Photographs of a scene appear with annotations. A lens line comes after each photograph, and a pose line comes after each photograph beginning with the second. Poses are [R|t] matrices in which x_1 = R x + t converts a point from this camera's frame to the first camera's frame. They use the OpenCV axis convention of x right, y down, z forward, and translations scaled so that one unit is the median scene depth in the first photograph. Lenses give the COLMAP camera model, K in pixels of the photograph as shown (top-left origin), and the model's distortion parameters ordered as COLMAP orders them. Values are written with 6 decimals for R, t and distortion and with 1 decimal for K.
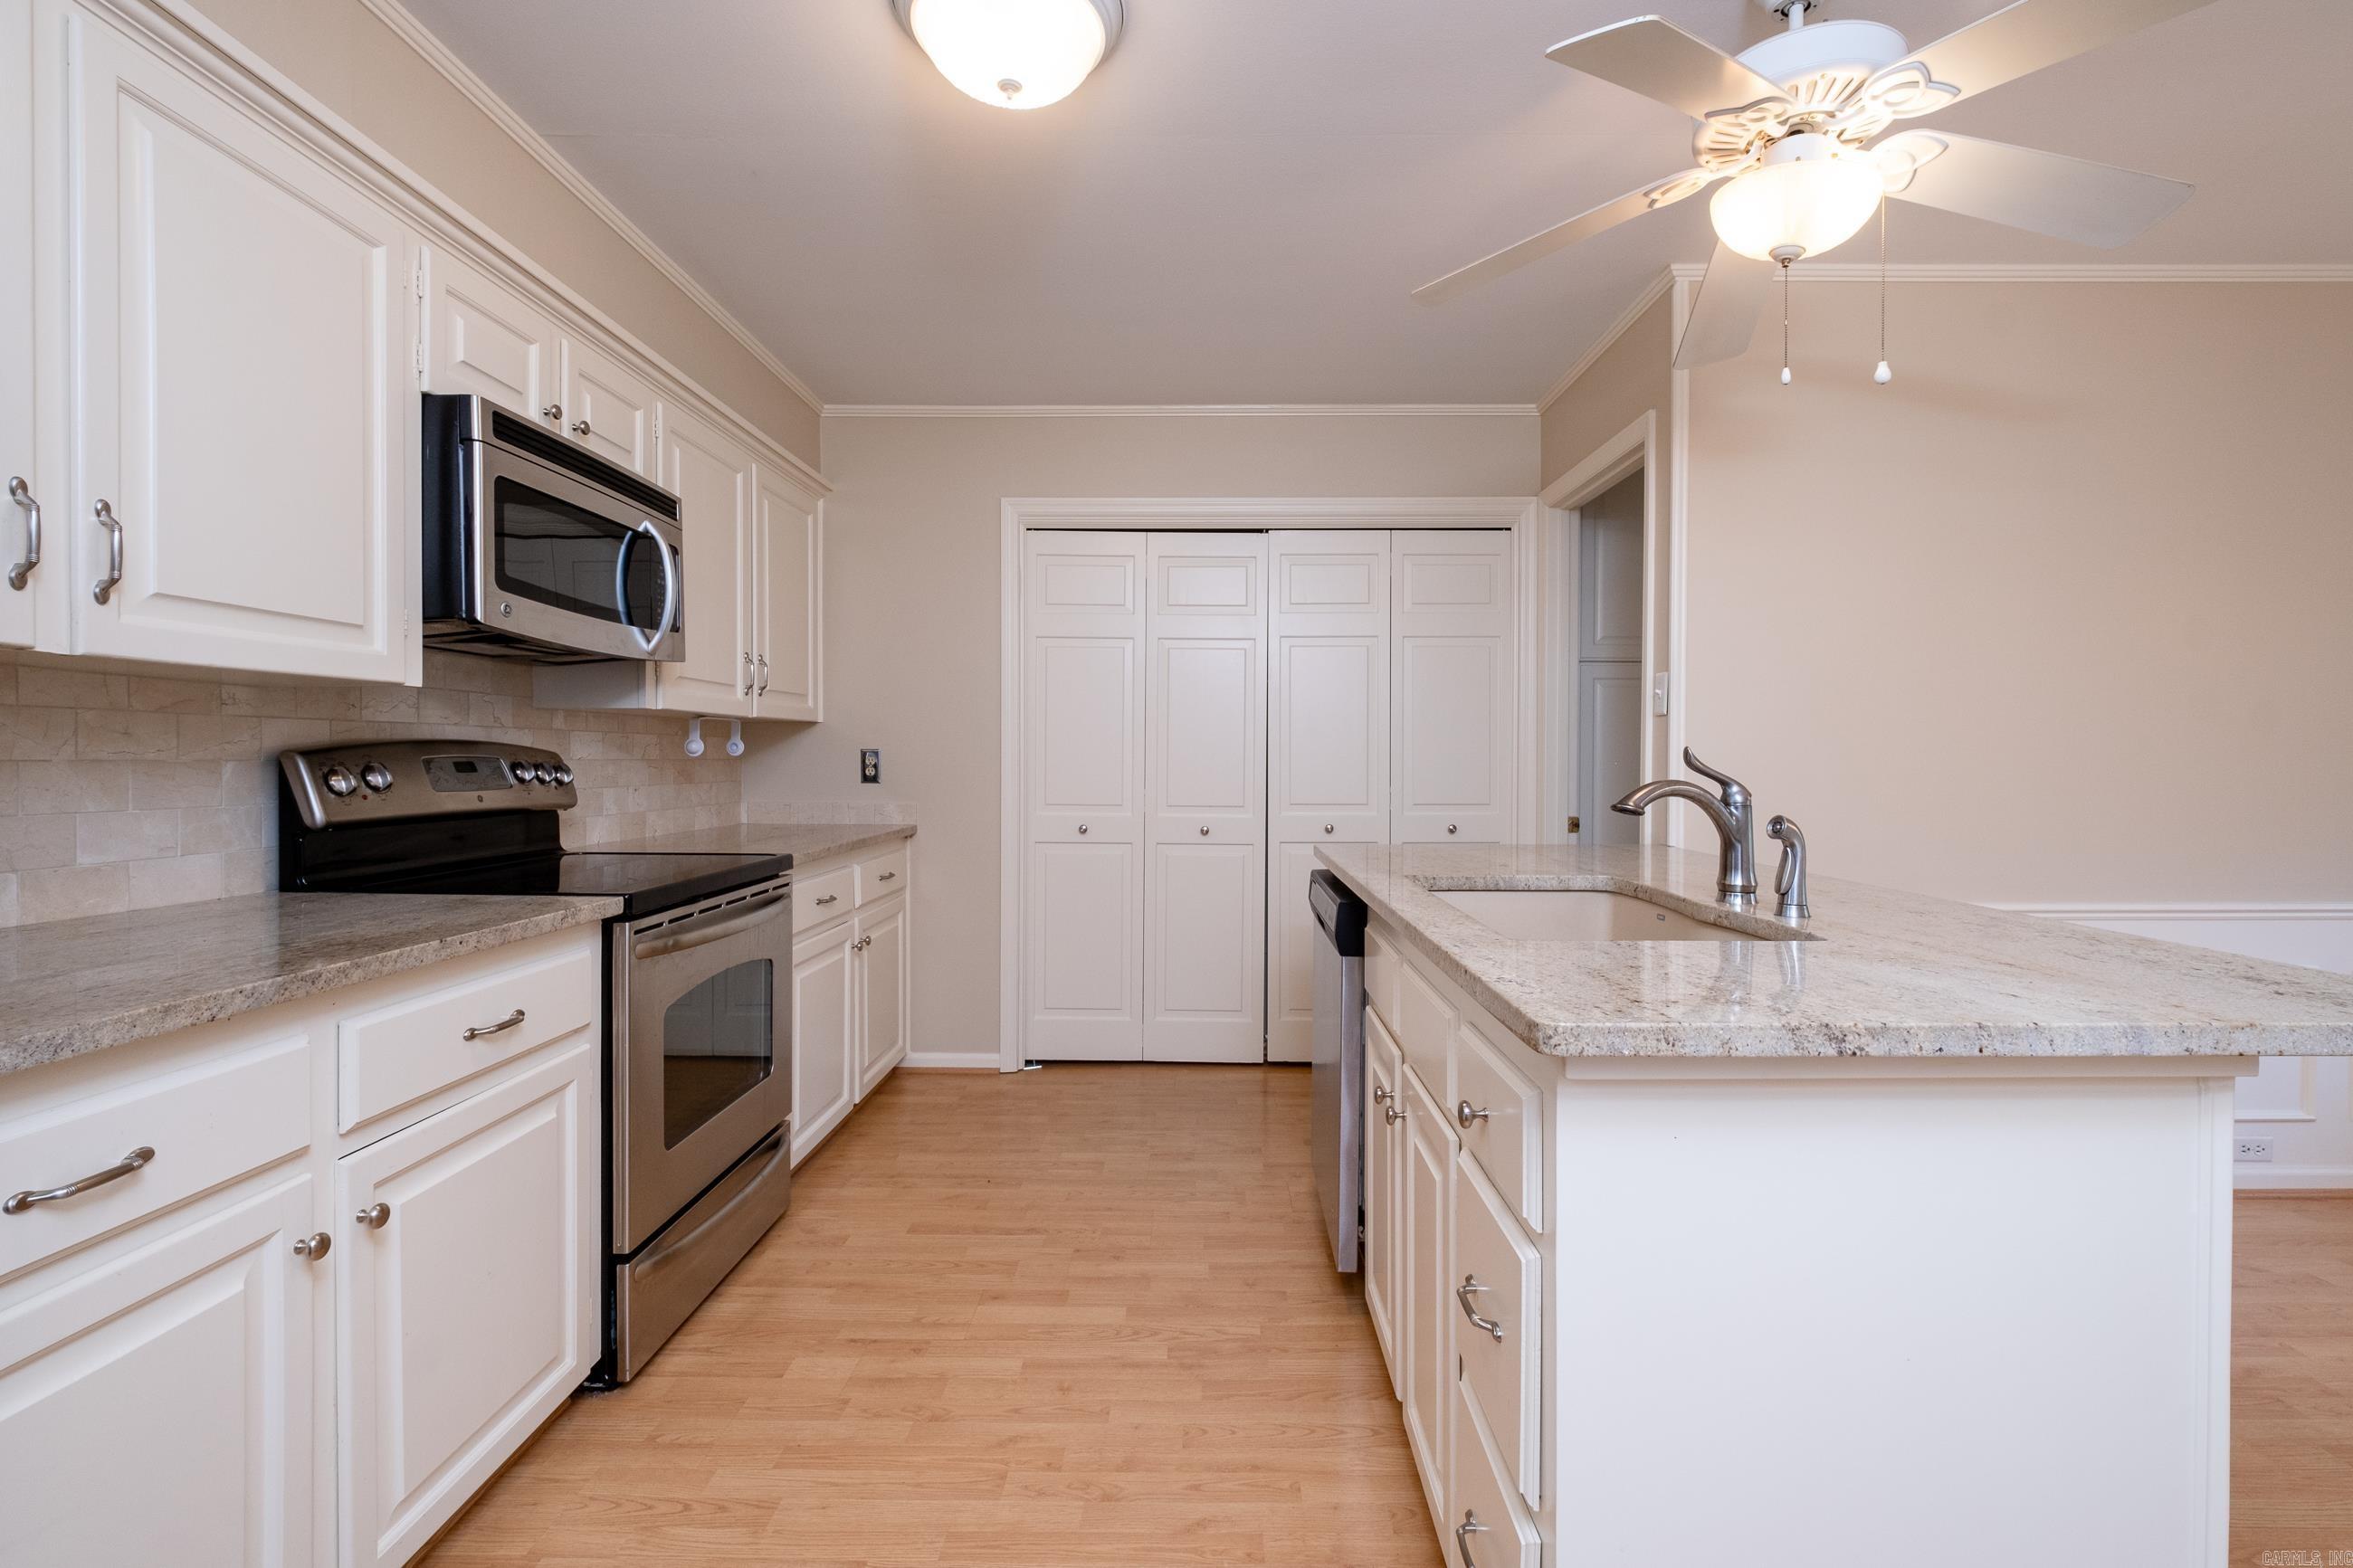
lens RADIAL K [[1052.6, 0, 1215.1], [0, 1052.6, 769.8], [0, 0, 1]] dist [-0.003421, -0.000594]
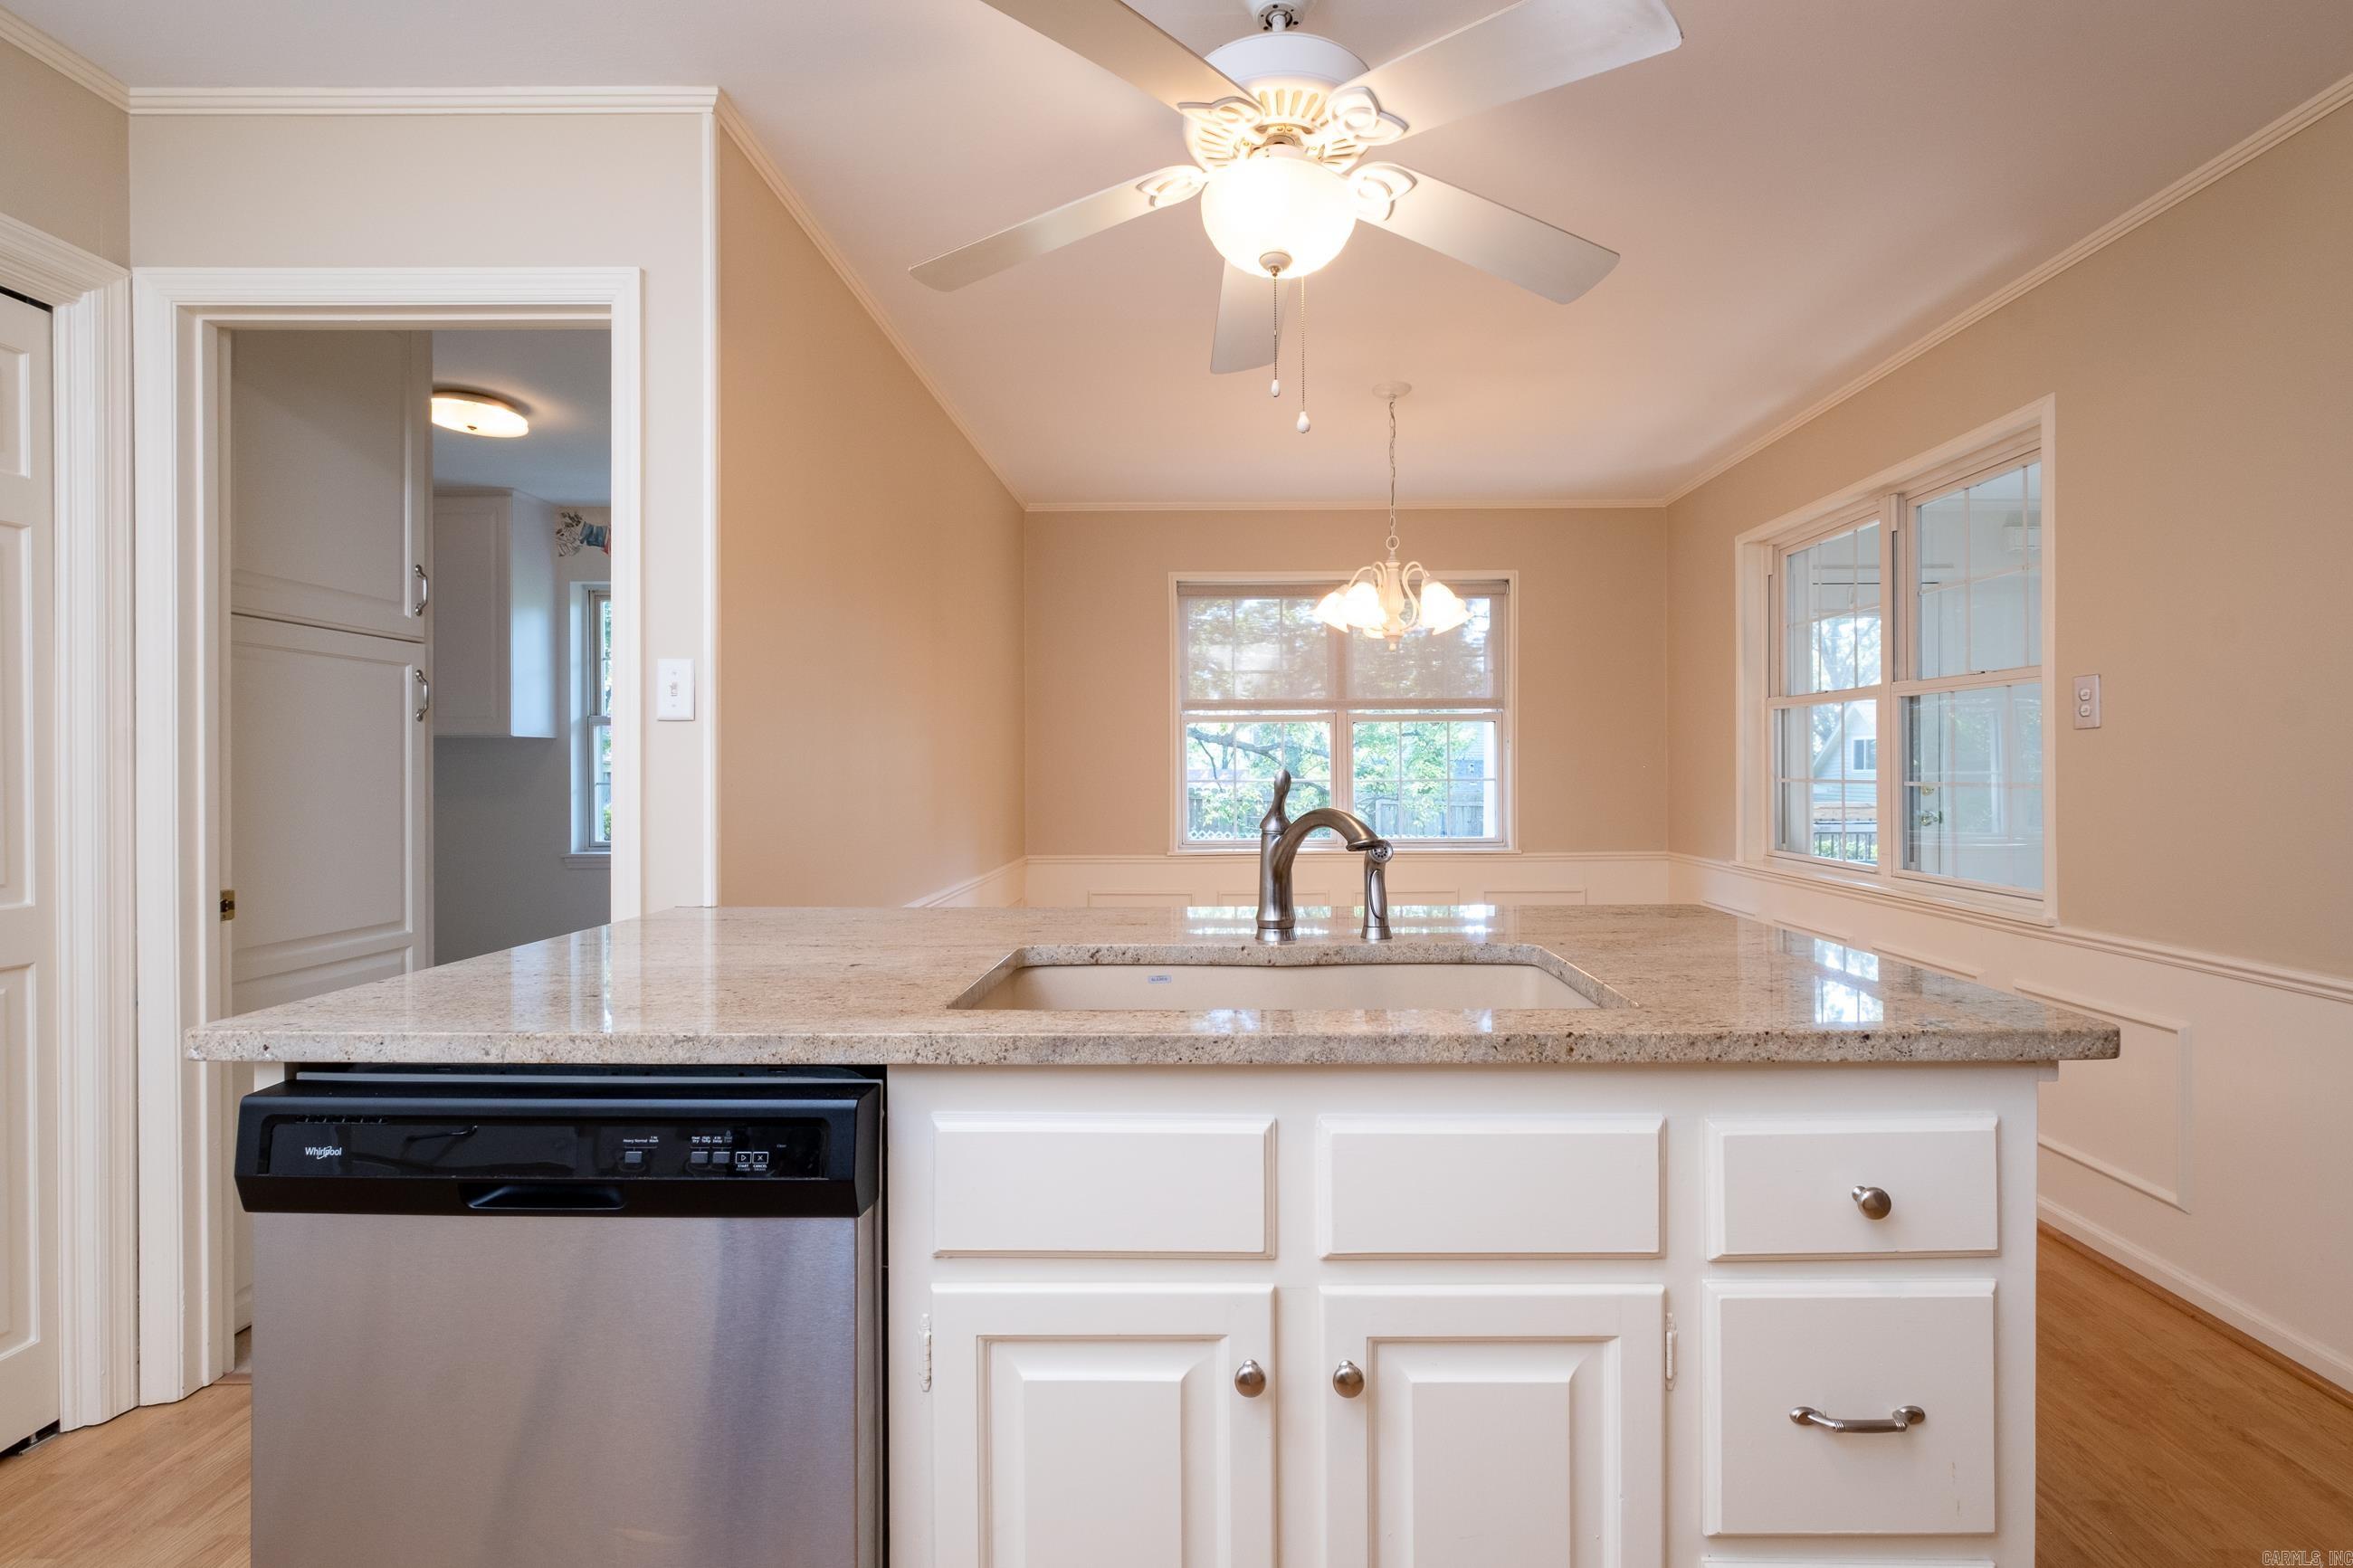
lens RADIAL K [[1061.0, 0, 1208.0], [0, 1061.0, 773.8], [0, 0, 1]] dist [-0.004335, 0.000161]
pose [[0.016594, -0.002803, 0.999858, -0.378797], [0.014874, 0.999886, 0.002556, -0.018732], [-0.999752, 0.014830, 0.016634, 0.909886]]
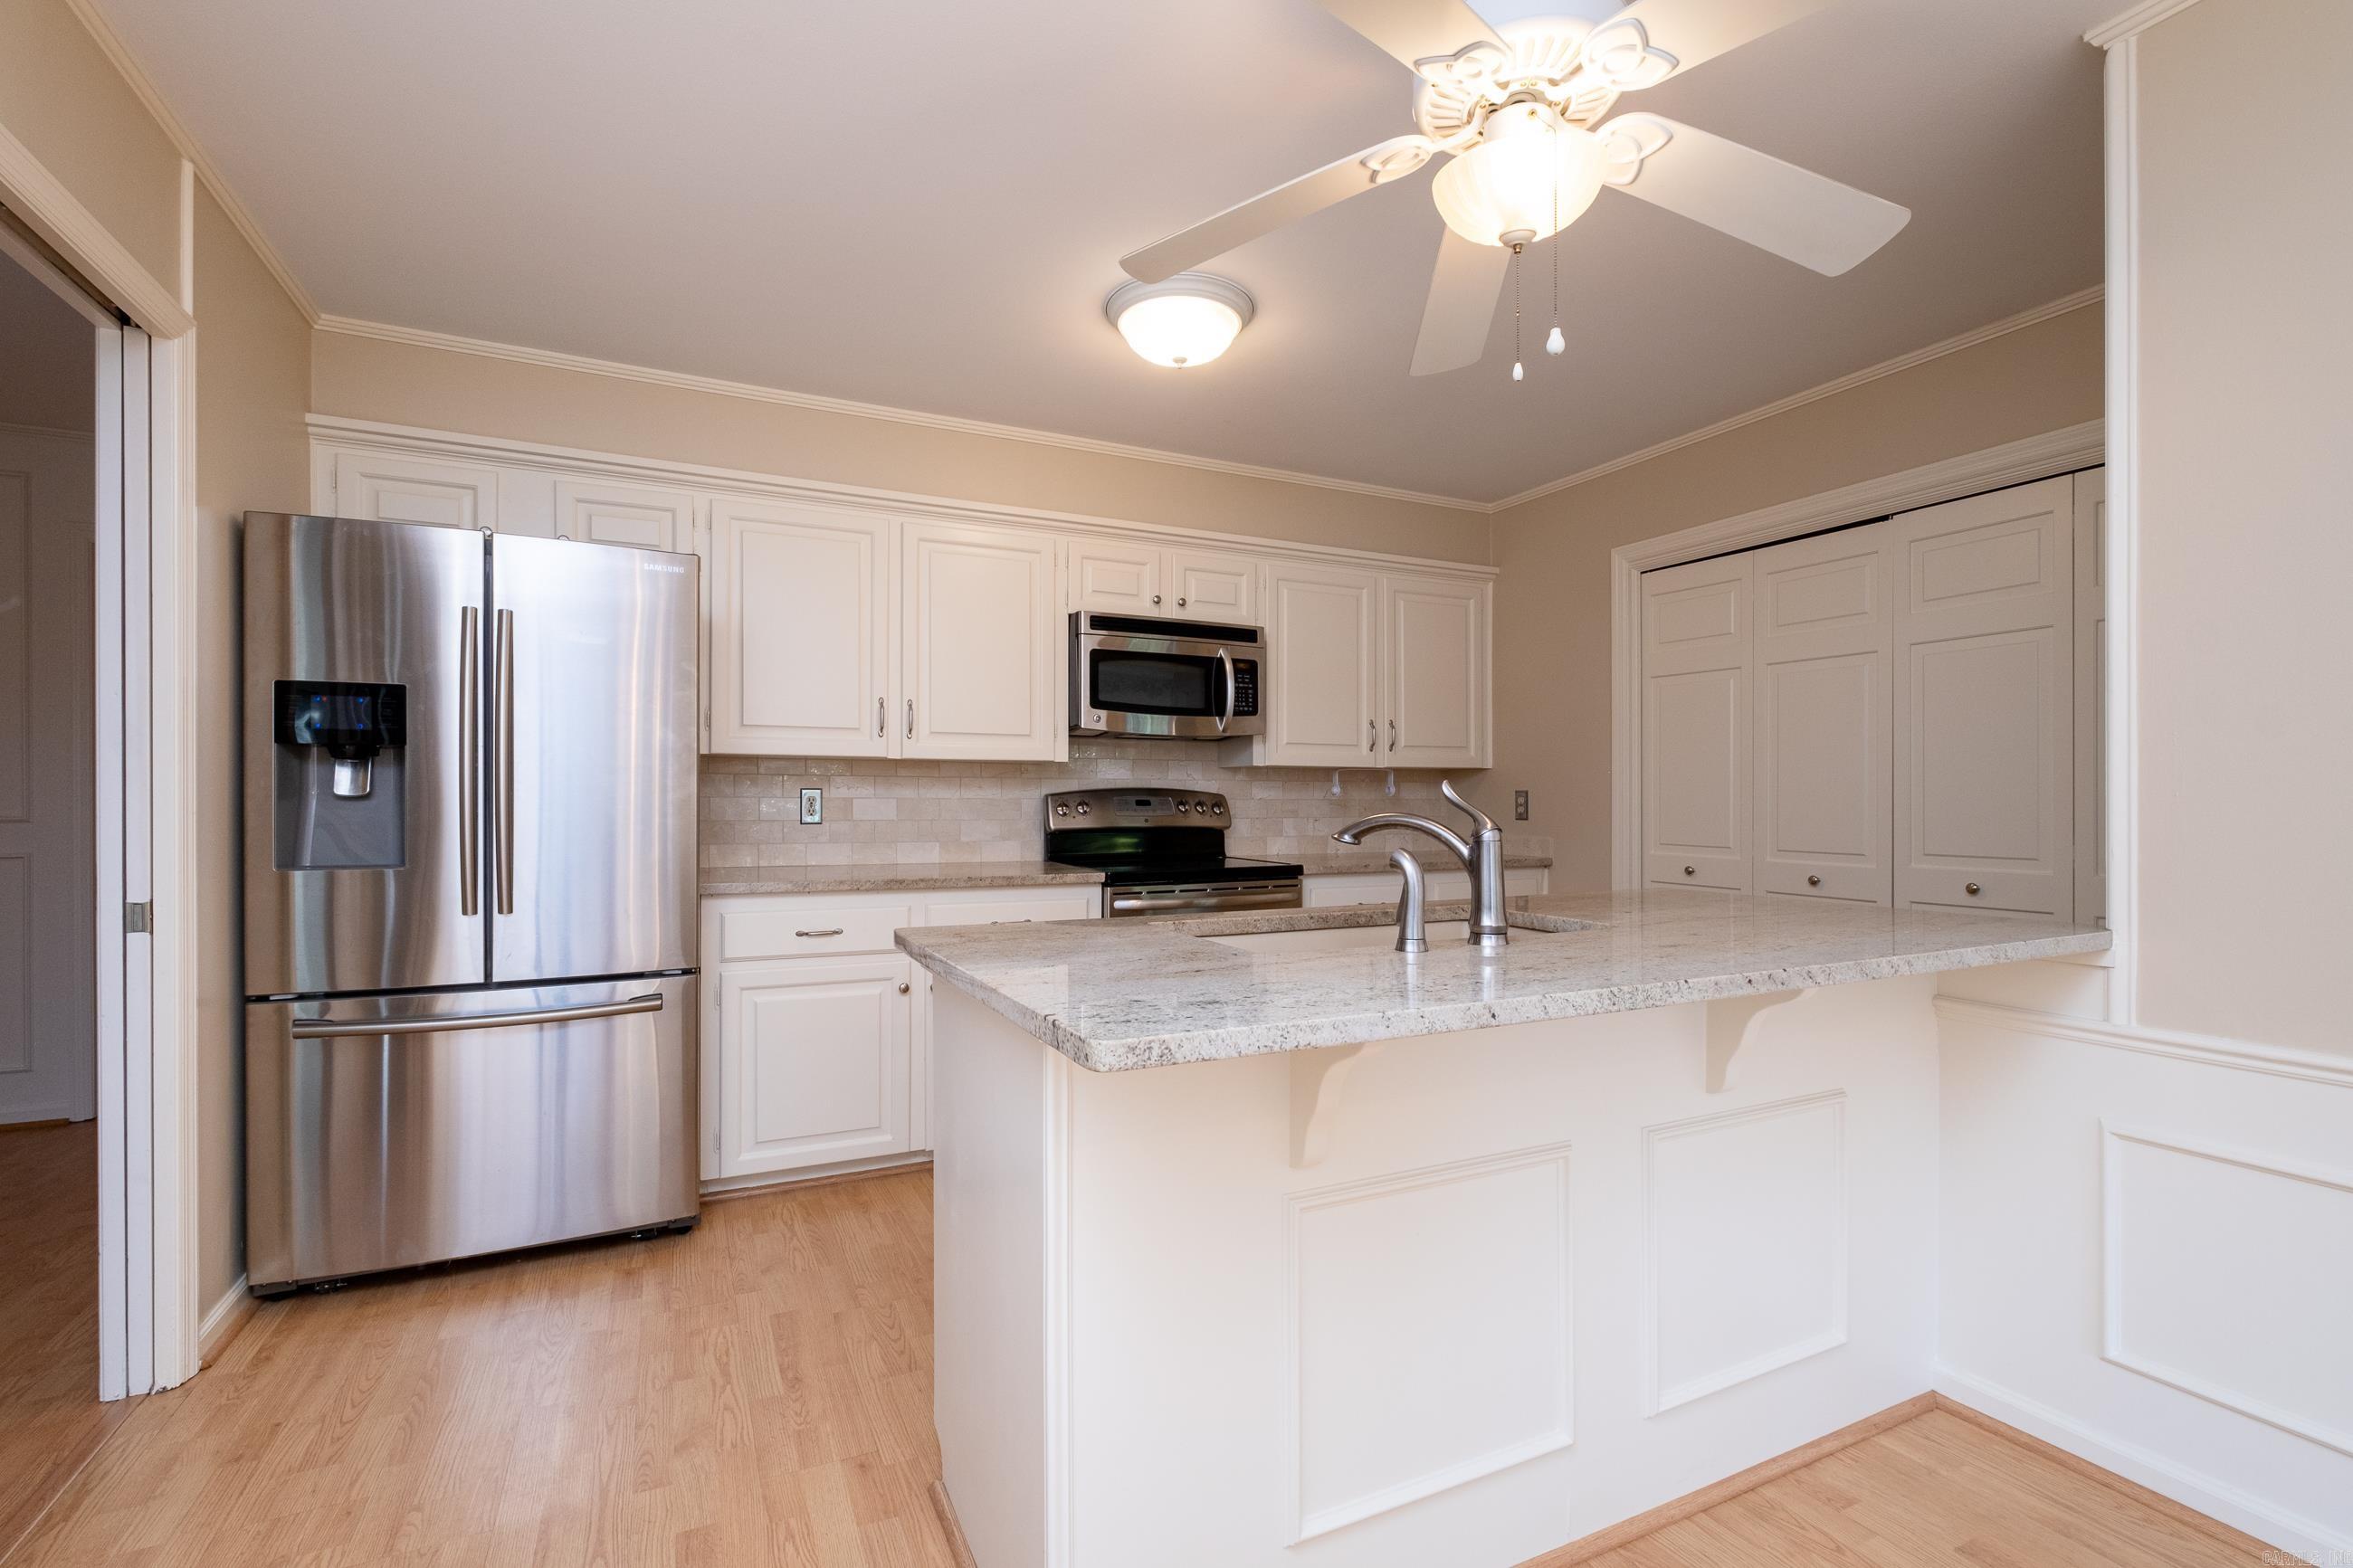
lens RADIAL K [[1062.4, 0, 1177.2], [0, 1062.4, 805.6], [0, 0, 1]] dist [-0.003361, 0.000076]
pose [[0.434156, 0.002053, -0.900835, 1.080448], [-0.009897, 0.999948, -0.002491, 0.006703], [0.900783, 0.009997, 0.434154, 0.292062]]
